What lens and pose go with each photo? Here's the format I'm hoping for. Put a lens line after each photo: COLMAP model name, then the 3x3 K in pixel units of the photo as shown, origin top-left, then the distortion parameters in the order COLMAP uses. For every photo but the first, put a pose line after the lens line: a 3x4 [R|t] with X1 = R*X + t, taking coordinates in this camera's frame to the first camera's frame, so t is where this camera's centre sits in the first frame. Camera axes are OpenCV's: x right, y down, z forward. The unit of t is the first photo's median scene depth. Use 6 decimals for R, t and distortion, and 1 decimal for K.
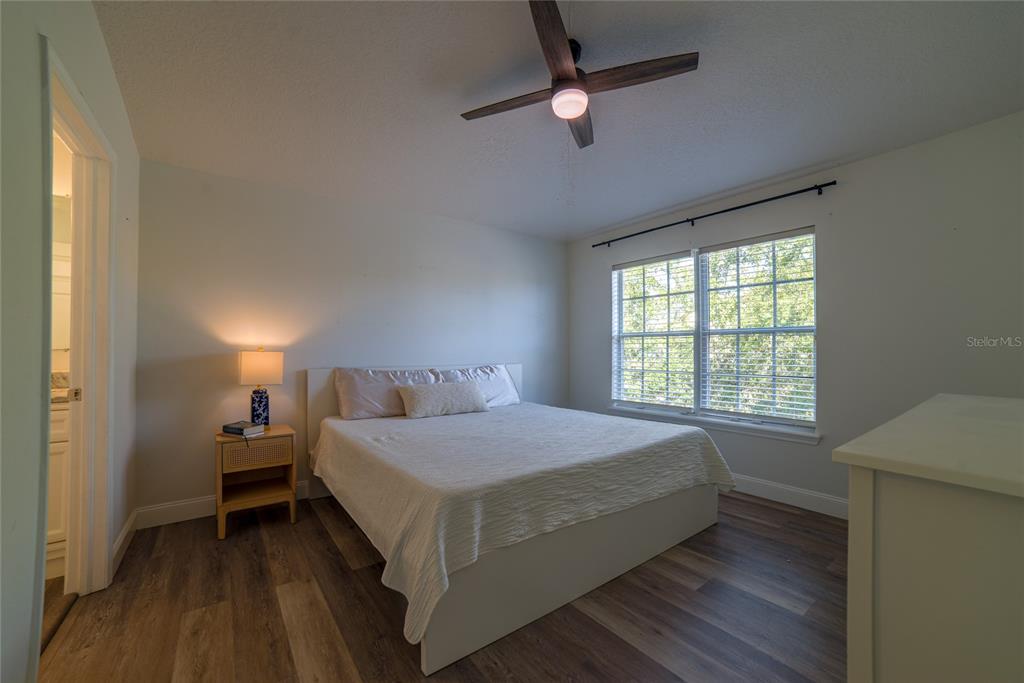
lens RADIAL K [[406.3, 0, 505.6], [0, 406.3, 343.4], [0, 0, 1]] dist [-0.085915, 0.033974]
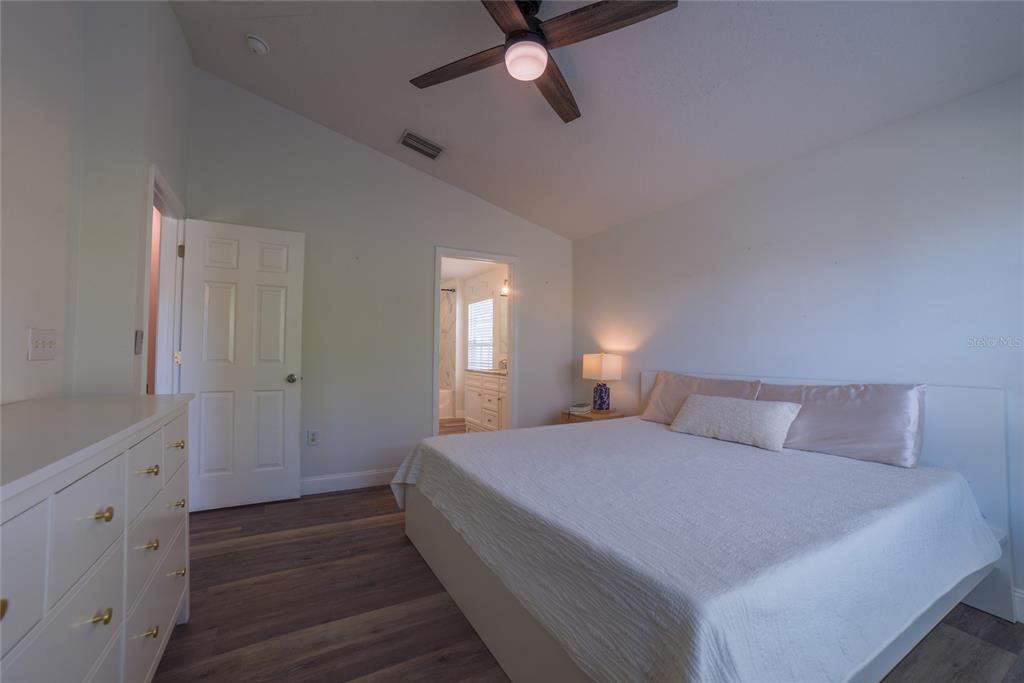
lens RADIAL K [[406.3, 0, 505.6], [0, 406.3, 343.4], [0, 0, 1]] dist [-0.085915, 0.033974]
pose [[-0.120826, -0.022231, -0.992425, 0.845723], [-0.003314, 0.999753, -0.021992, 0.017904], [0.992668, 0.000632, -0.120870, 0.904687]]
